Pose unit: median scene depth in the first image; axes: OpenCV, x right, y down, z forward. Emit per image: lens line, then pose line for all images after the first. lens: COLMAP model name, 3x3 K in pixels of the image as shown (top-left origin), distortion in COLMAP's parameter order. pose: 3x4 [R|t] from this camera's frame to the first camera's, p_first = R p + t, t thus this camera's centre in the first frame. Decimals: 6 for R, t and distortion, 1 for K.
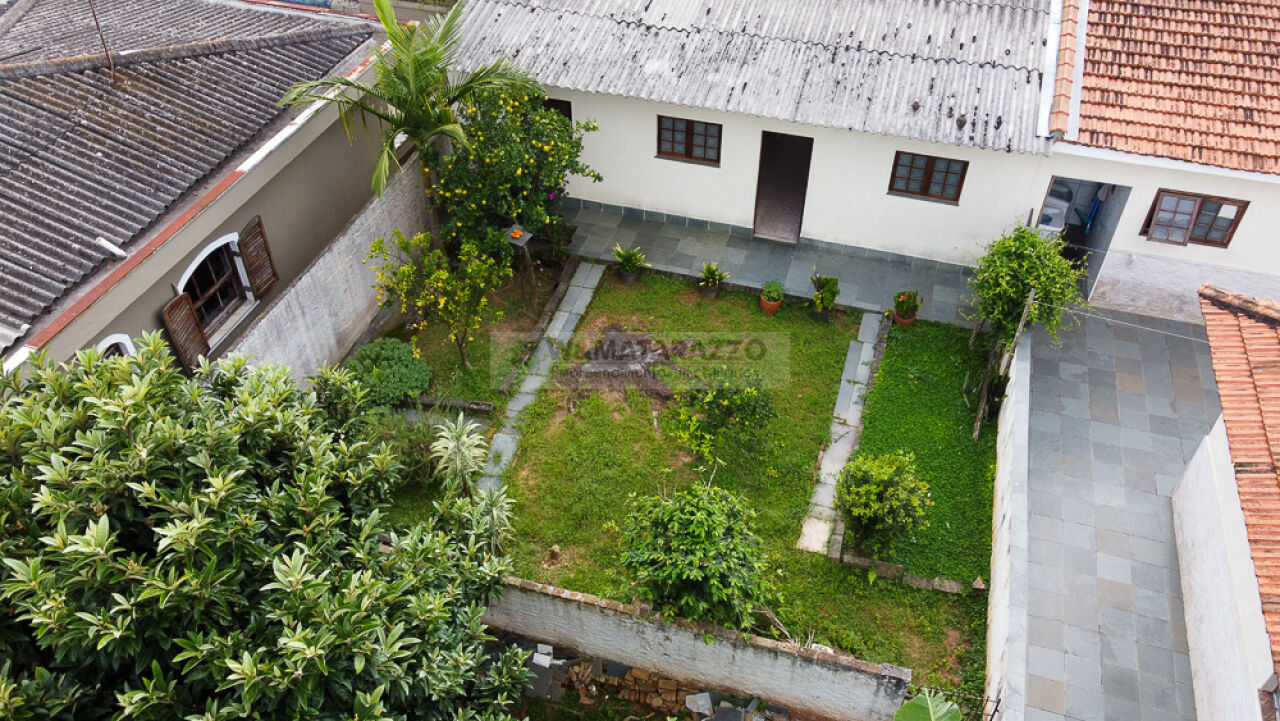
lens RADIAL K [[977.8, 0, 642.5], [0, 977.8, 362.5], [0, 0, 1]] dist [-0.002930, 0.043331]
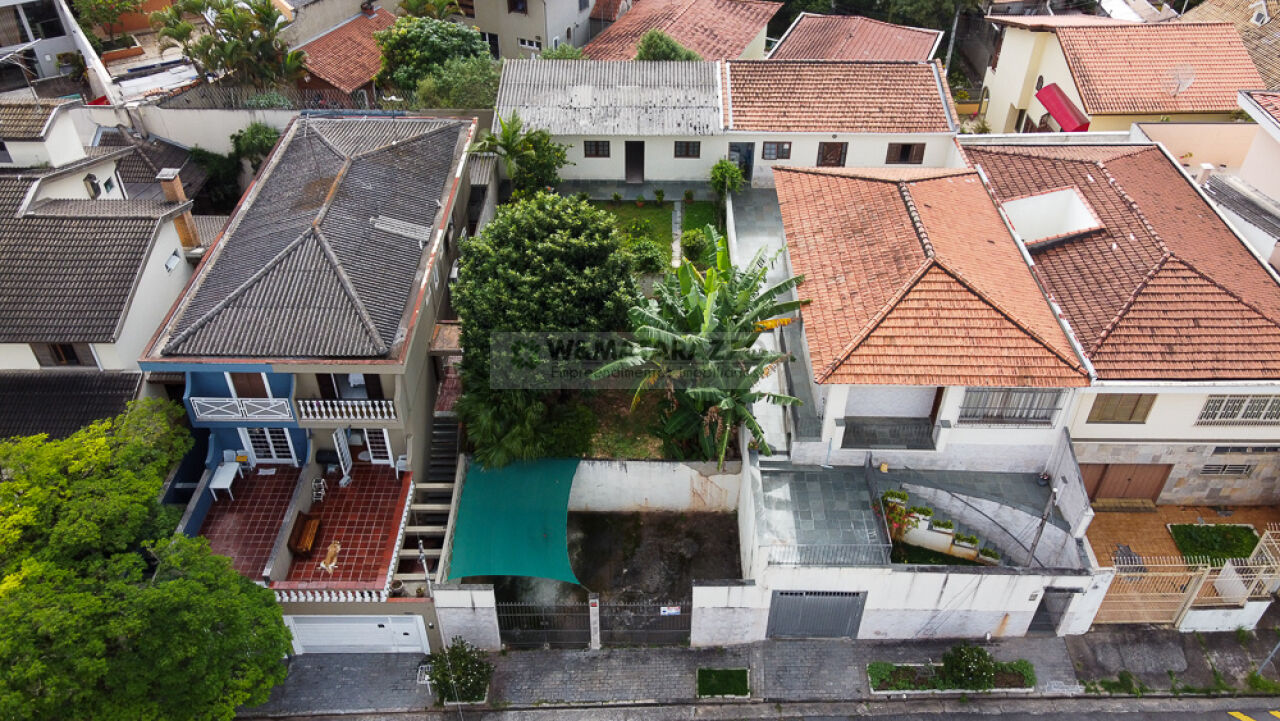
lens RADIAL K [[977.8, 0, 642.5], [0, 977.8, 362.5], [0, 0, 1]] dist [-0.002930, 0.043331]
pose [[0.958760, -0.181336, 0.218854, -0.559235], [0.190234, 0.981533, -0.020110, 0.445803], [-0.211165, 0.060914, 0.975550, -1.677174]]
